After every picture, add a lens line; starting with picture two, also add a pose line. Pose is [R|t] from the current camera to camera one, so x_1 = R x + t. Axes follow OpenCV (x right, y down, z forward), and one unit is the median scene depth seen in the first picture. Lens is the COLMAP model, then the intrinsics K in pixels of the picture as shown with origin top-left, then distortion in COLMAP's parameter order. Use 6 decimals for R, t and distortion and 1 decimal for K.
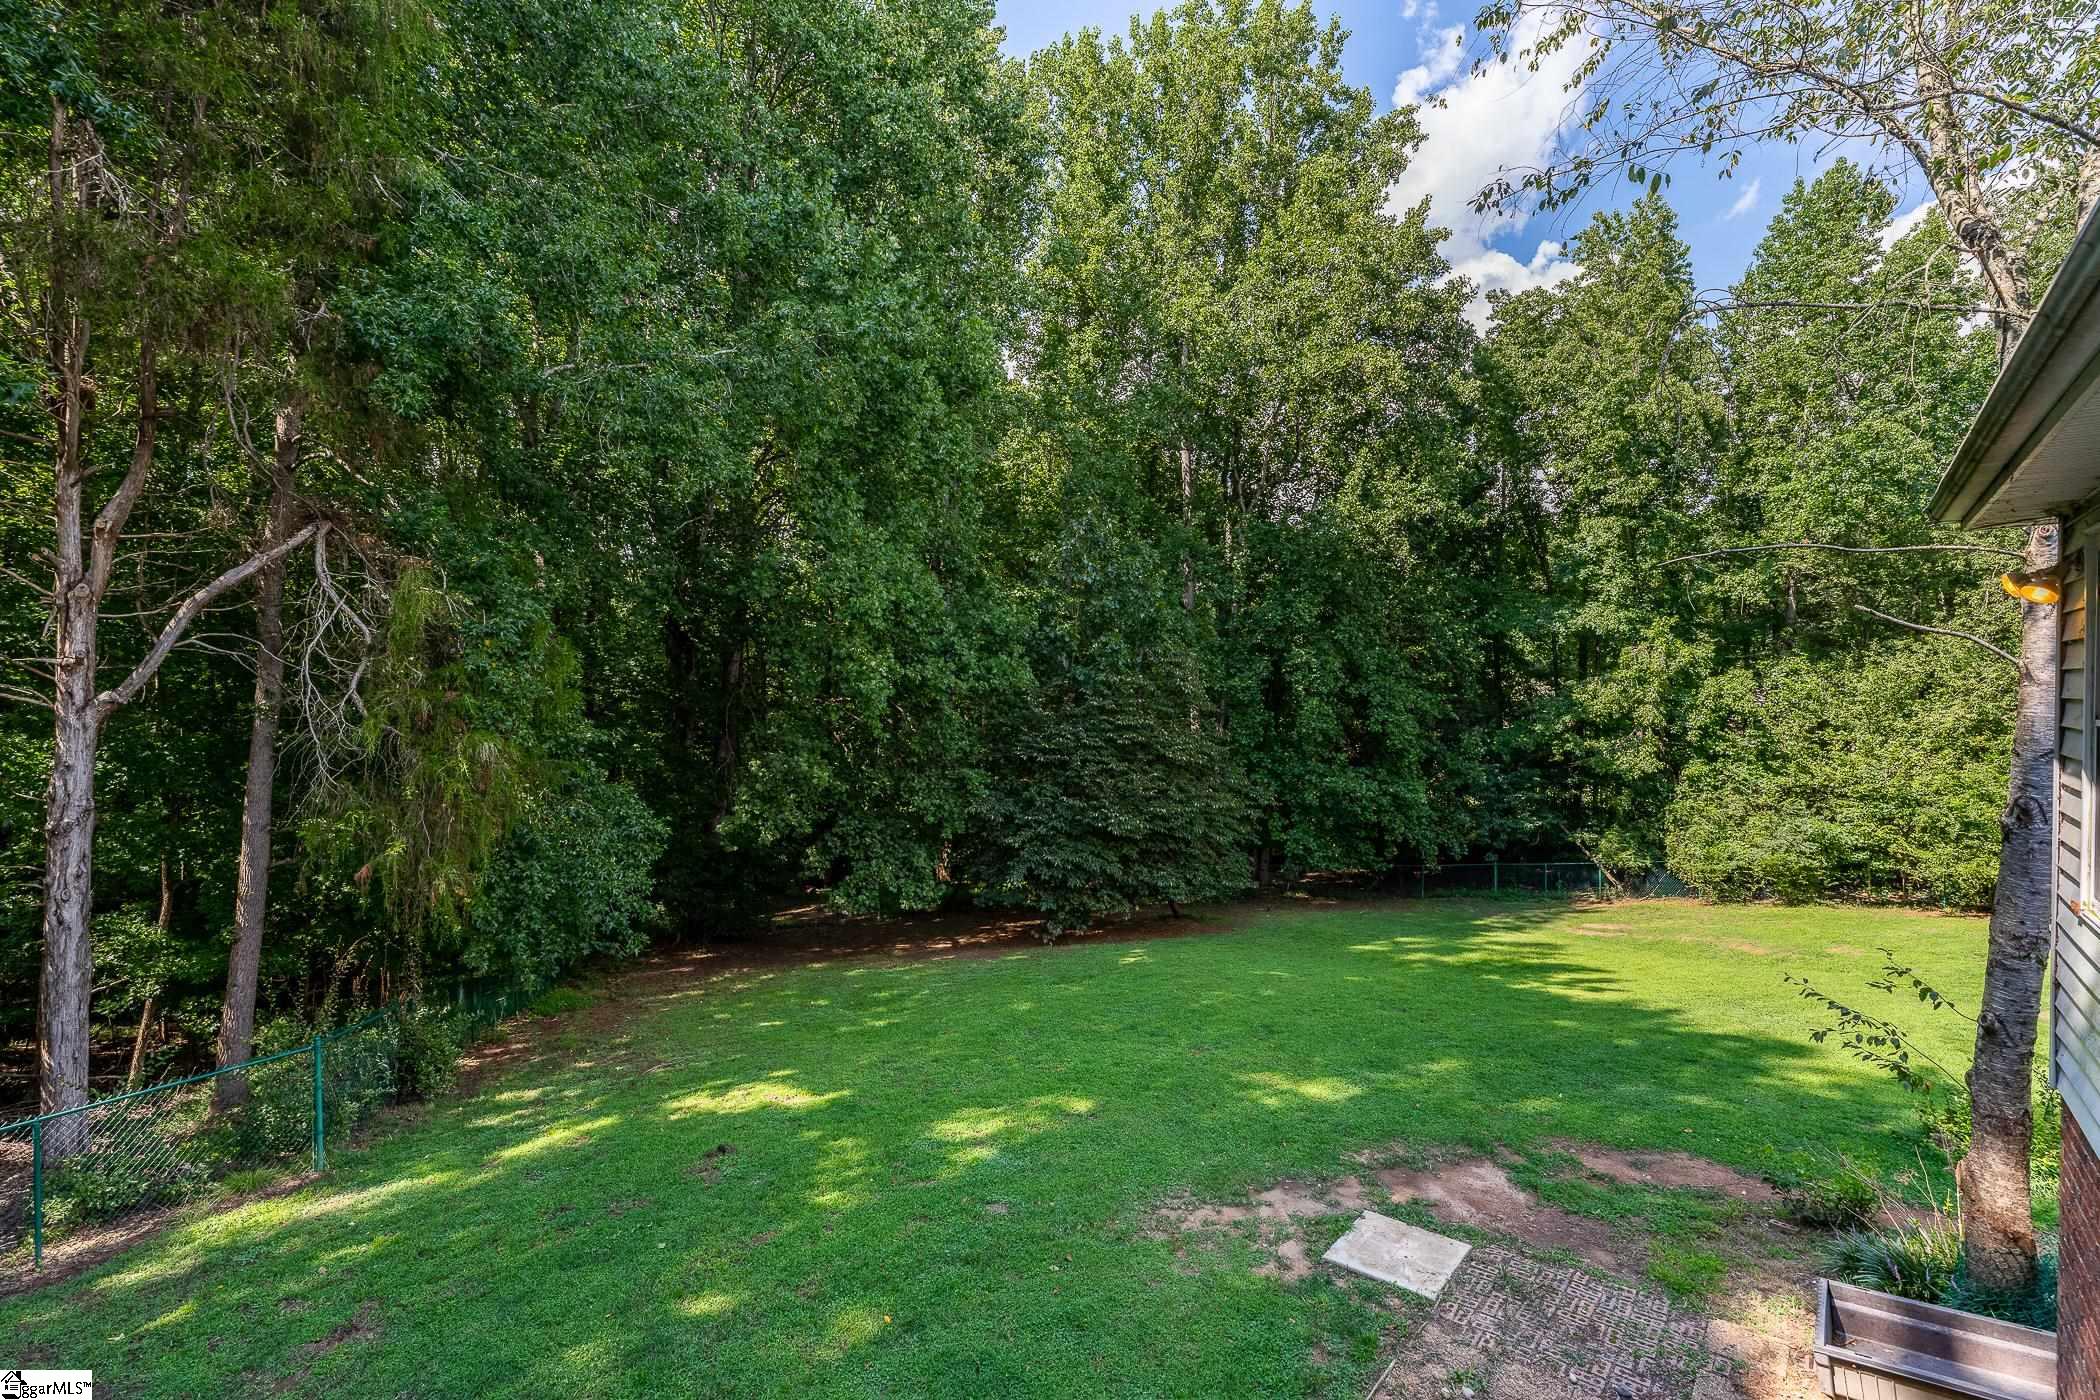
lens RADIAL K [[916.1, 0, 1056.5], [0, 916.1, 698.1], [0, 0, 1]] dist [-0.000722, 0.000486]
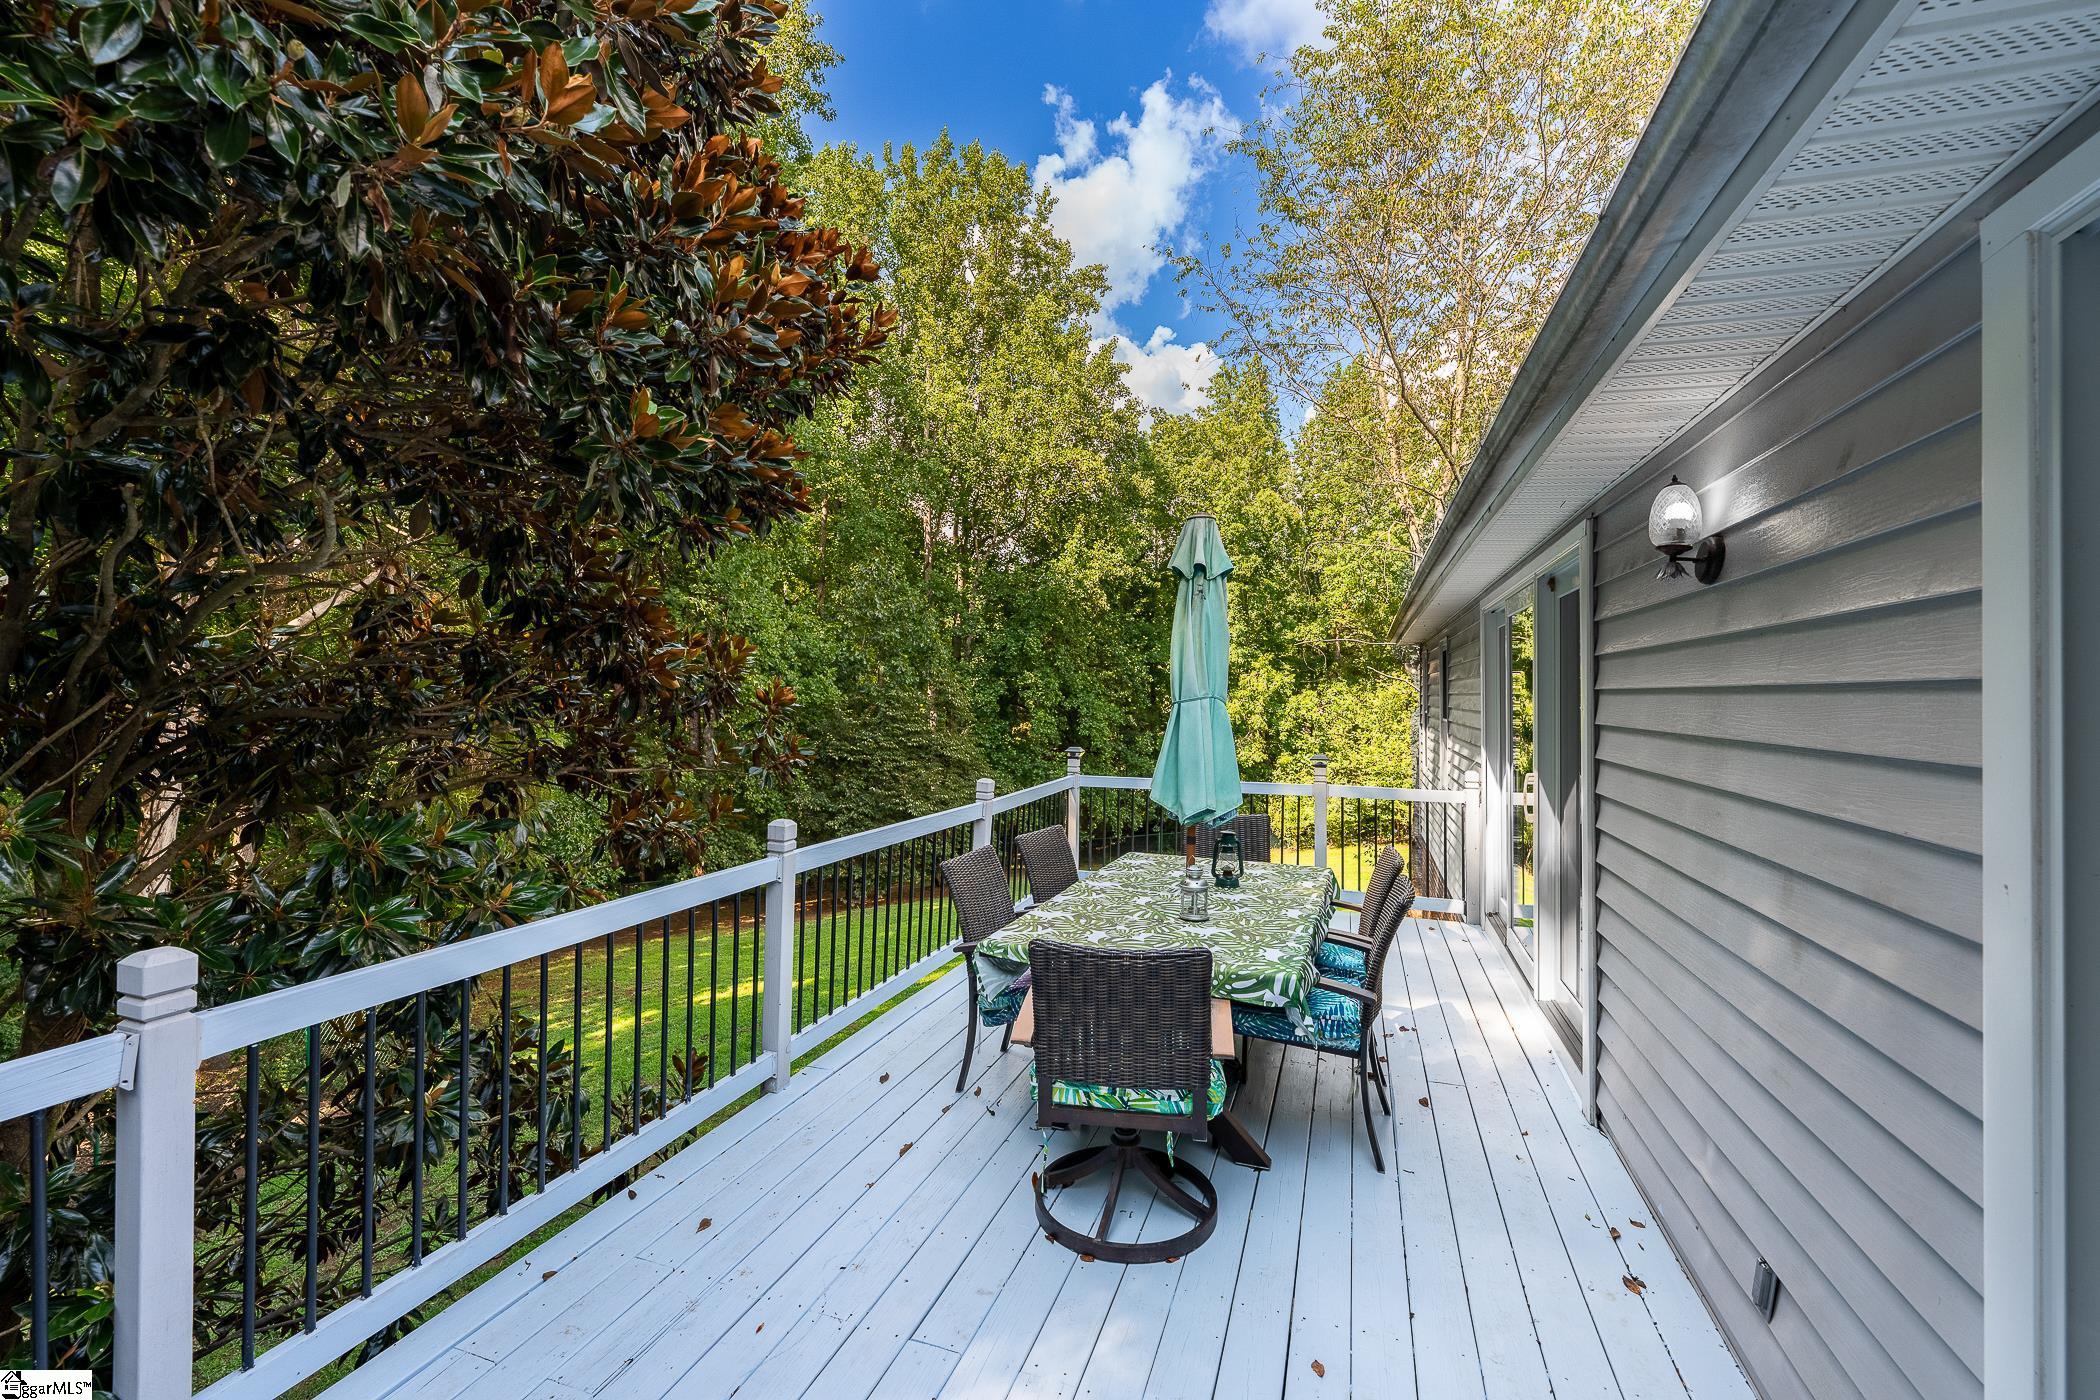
lens RADIAL K [[916.1, 0, 1050.0], [0, 916.1, 690.4], [0, 0, 1]] dist [-0.000722, 0.000486]
pose [[0.929721, 0.007891, 0.368181, -0.181890], [0.001026, 0.999711, -0.024018, 0.003197], [-0.368264, 0.022708, 0.929444, -0.213059]]
